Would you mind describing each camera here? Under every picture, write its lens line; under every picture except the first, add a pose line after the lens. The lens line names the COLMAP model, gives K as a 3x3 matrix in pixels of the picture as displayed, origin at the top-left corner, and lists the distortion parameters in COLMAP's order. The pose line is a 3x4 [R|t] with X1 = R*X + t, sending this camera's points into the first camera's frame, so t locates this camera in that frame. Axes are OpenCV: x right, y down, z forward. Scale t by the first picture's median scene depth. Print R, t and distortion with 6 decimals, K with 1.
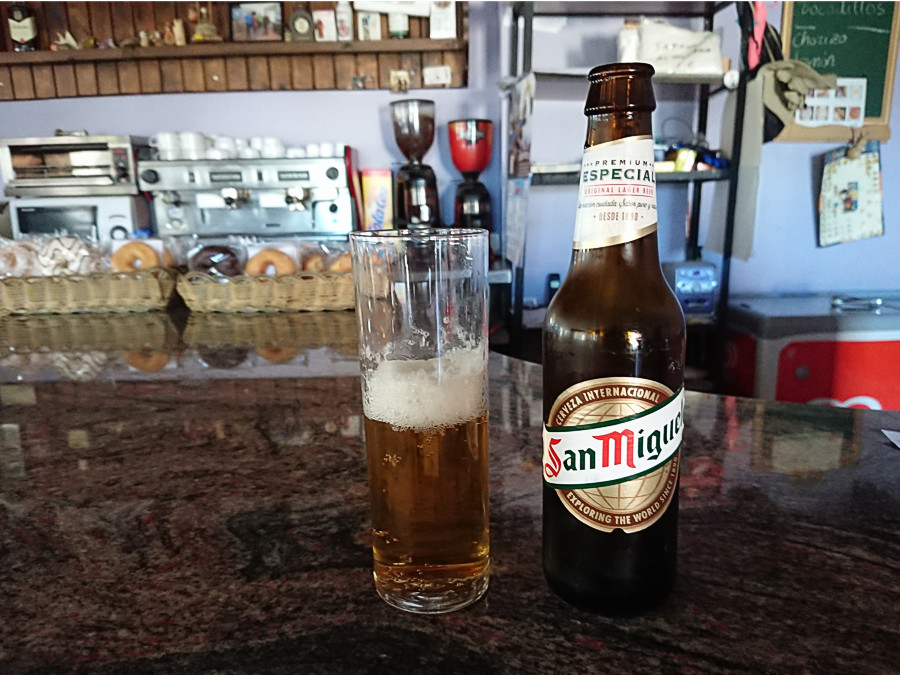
lens RADIAL K [[681.8, 0, 450.0], [0, 681.8, 337.5], [0, 0, 1]] dist [0.144253, -0.240429]
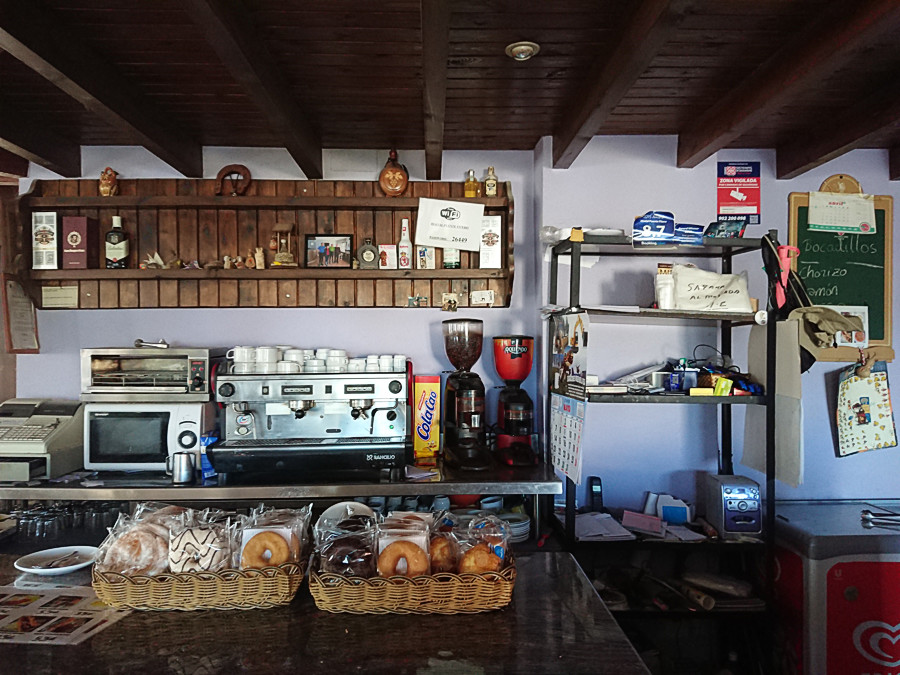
lens RADIAL K [[618.7, 0, 450.0], [0, 618.7, 337.5], [0, 0, 1]] dist [0.175067, -0.268262]
pose [[0.999790, 0.020165, 0.003576, -0.078943], [-0.018790, 0.972662, -0.231464, -0.079867], [-0.008145, 0.231348, 0.972837, 0.022469]]
